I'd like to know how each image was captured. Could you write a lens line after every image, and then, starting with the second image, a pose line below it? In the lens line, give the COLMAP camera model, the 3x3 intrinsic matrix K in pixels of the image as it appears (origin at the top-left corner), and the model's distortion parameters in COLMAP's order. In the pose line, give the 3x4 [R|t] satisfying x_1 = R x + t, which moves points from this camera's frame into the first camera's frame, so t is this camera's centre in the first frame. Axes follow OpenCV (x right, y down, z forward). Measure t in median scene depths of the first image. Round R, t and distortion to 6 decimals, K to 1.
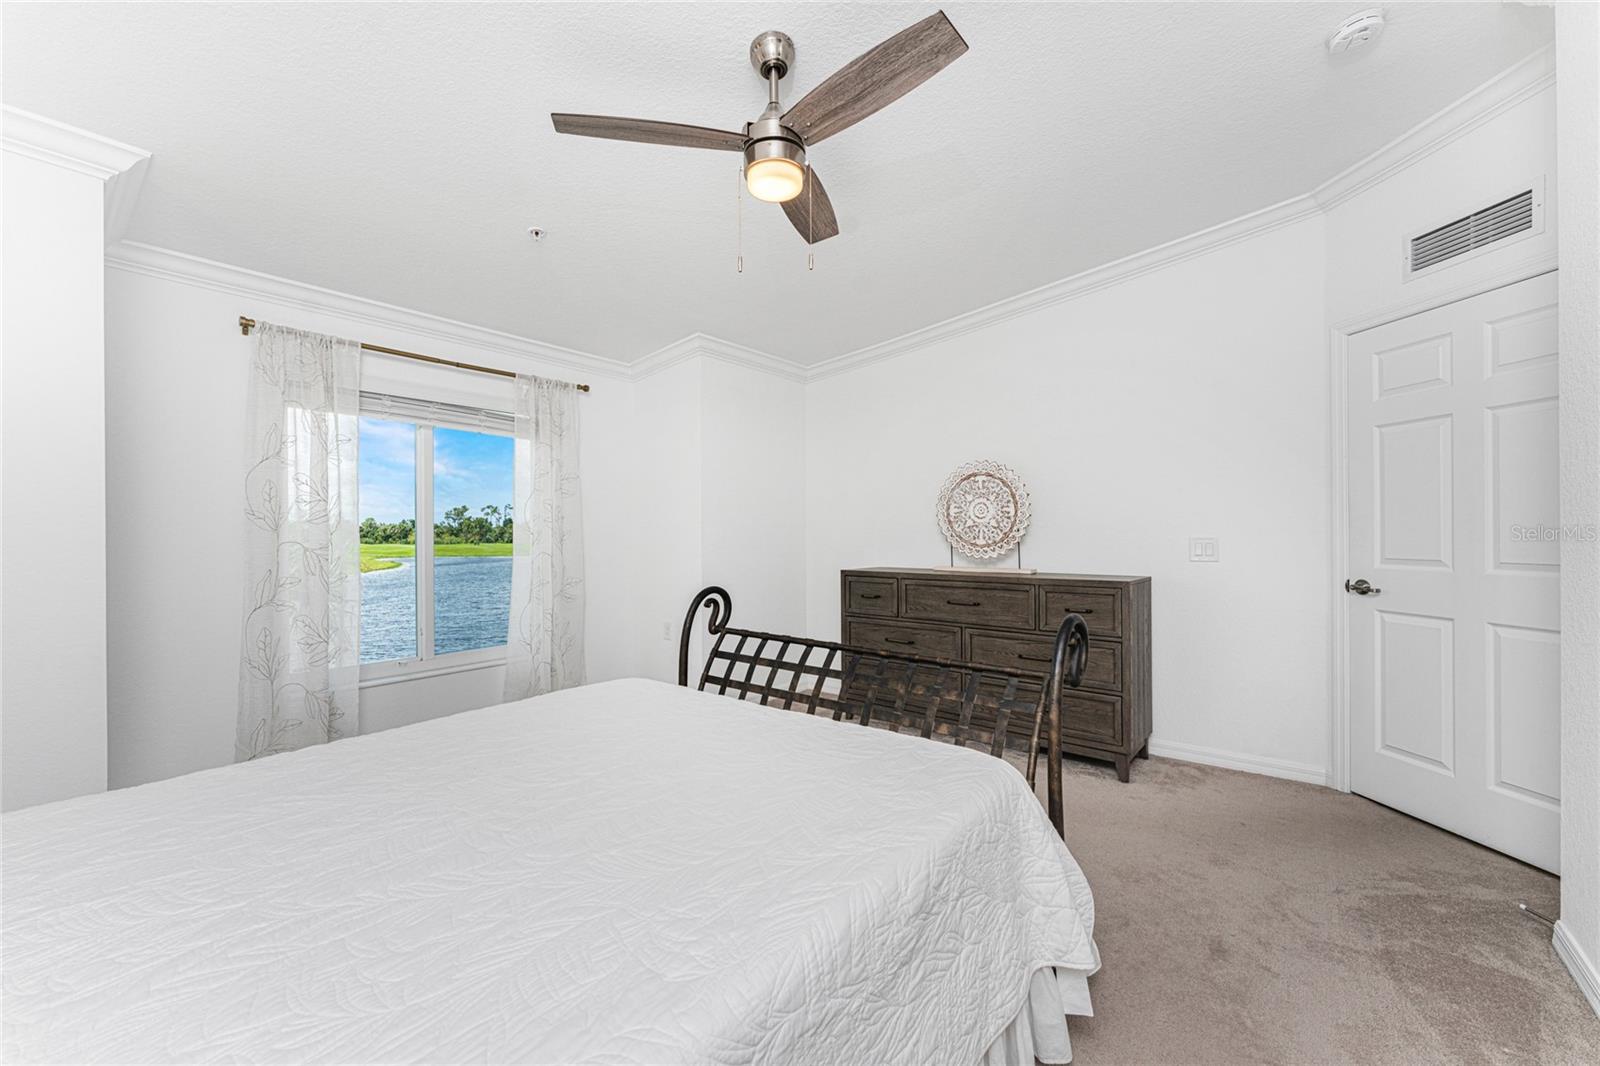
lens RADIAL K [[644.1, 0, 806.4], [0, 644.1, 543.6], [0, 0, 1]] dist [0.000970, 0.000397]
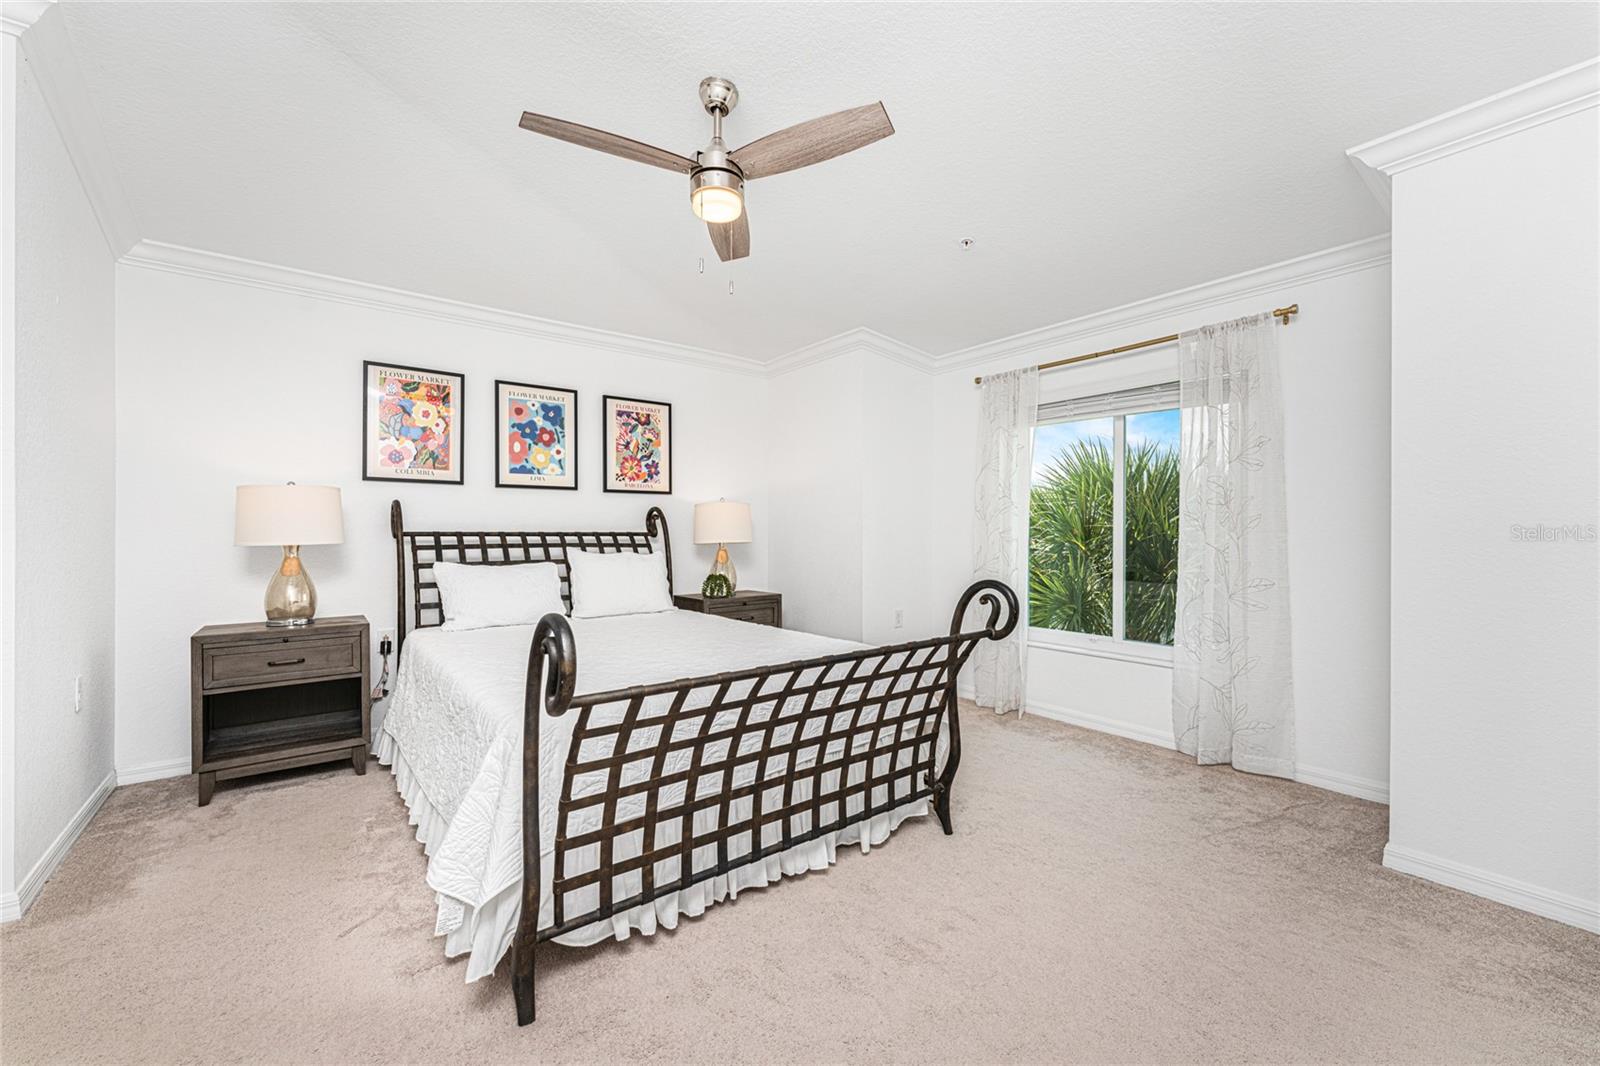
lens RADIAL K [[641.1, 0, 796.0], [0, 641.1, 545.8], [0, 0, 1]] dist [0.000400, -0.000173]
pose [[-0.236744, 0.026042, -0.971223, 0.526348], [-0.014605, 0.999432, 0.030358, 0.002607], [0.971462, 0.021372, -0.236229, 0.718521]]
